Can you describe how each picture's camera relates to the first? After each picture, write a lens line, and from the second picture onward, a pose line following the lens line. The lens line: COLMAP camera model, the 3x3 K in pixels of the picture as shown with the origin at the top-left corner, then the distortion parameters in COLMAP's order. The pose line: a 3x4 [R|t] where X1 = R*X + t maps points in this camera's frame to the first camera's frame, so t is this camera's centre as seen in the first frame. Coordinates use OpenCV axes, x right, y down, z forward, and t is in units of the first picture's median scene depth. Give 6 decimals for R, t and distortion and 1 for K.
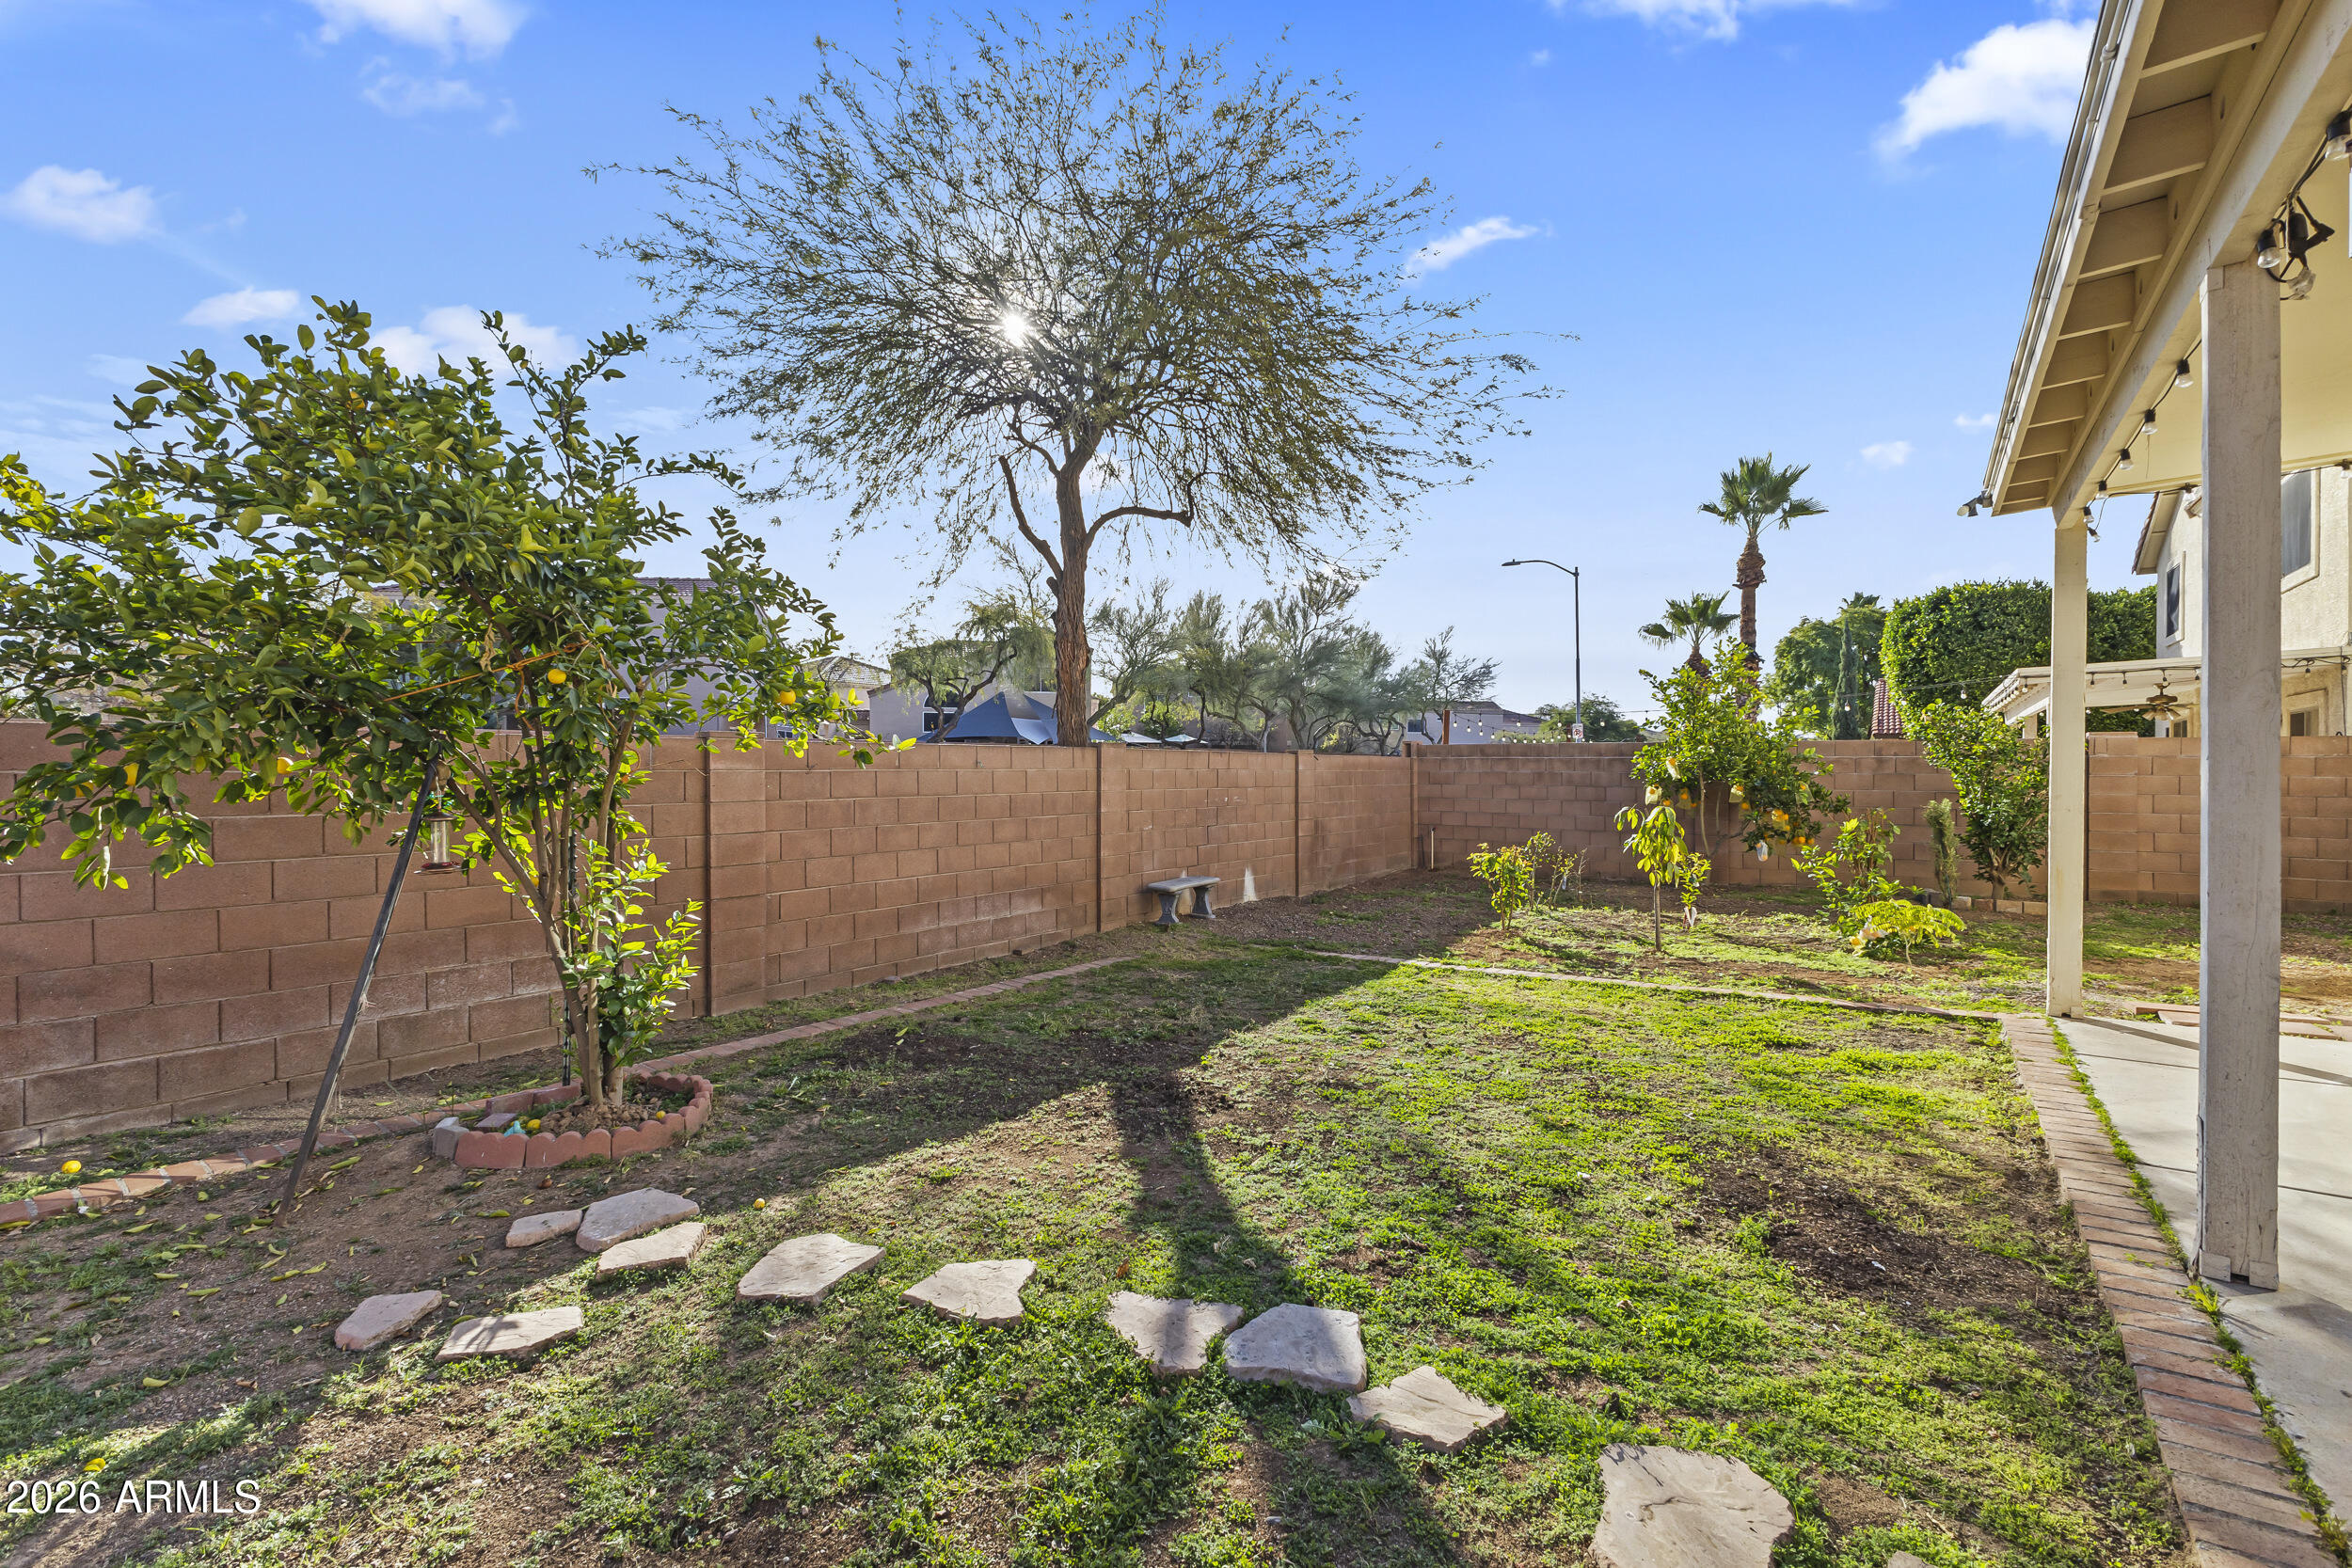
lens RADIAL K [[1008.0, 0, 1181.6], [0, 1008.0, 781.5], [0, 0, 1]] dist [0.009410, -0.001451]
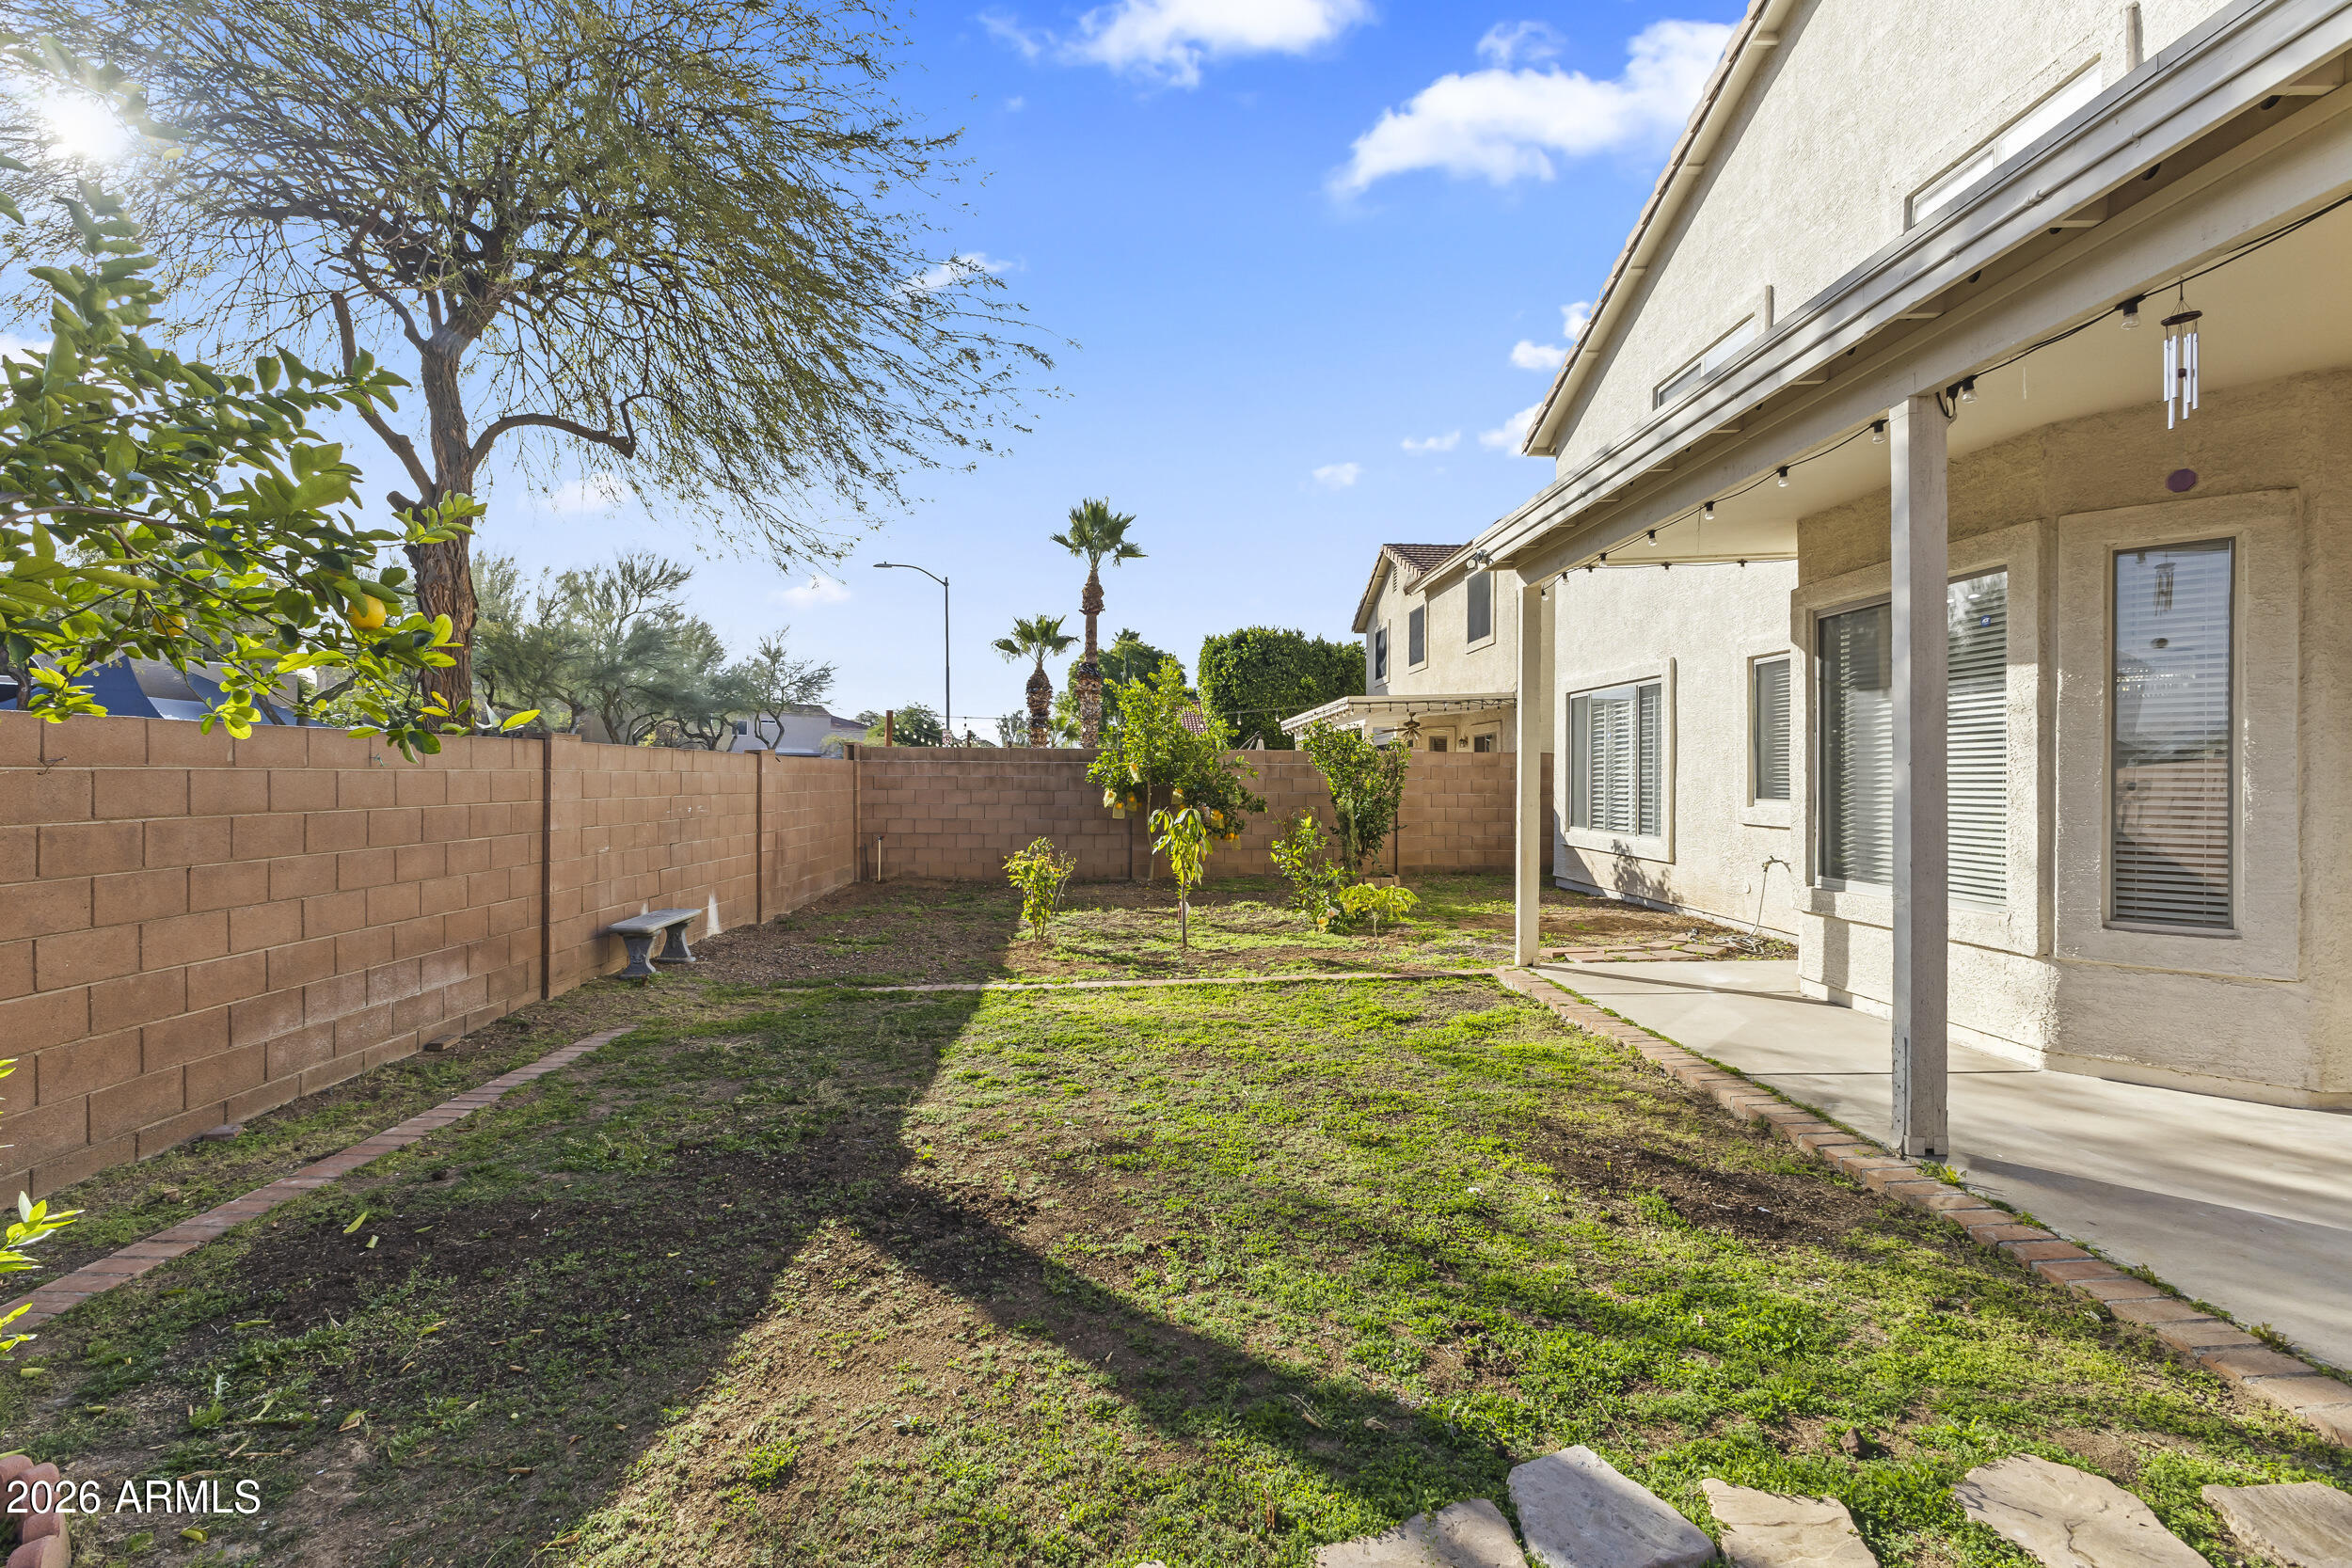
lens RADIAL K [[1008.0, 0, 1173.9], [0, 1008.0, 778.9], [0, 0, 1]] dist [0.009410, -0.001451]
pose [[0.792219, 0.000110, 0.610237, -0.186039], [0.004999, 0.999965, -0.006670, 0.000876], [-0.610216, 0.008335, 0.792191, 0.180661]]
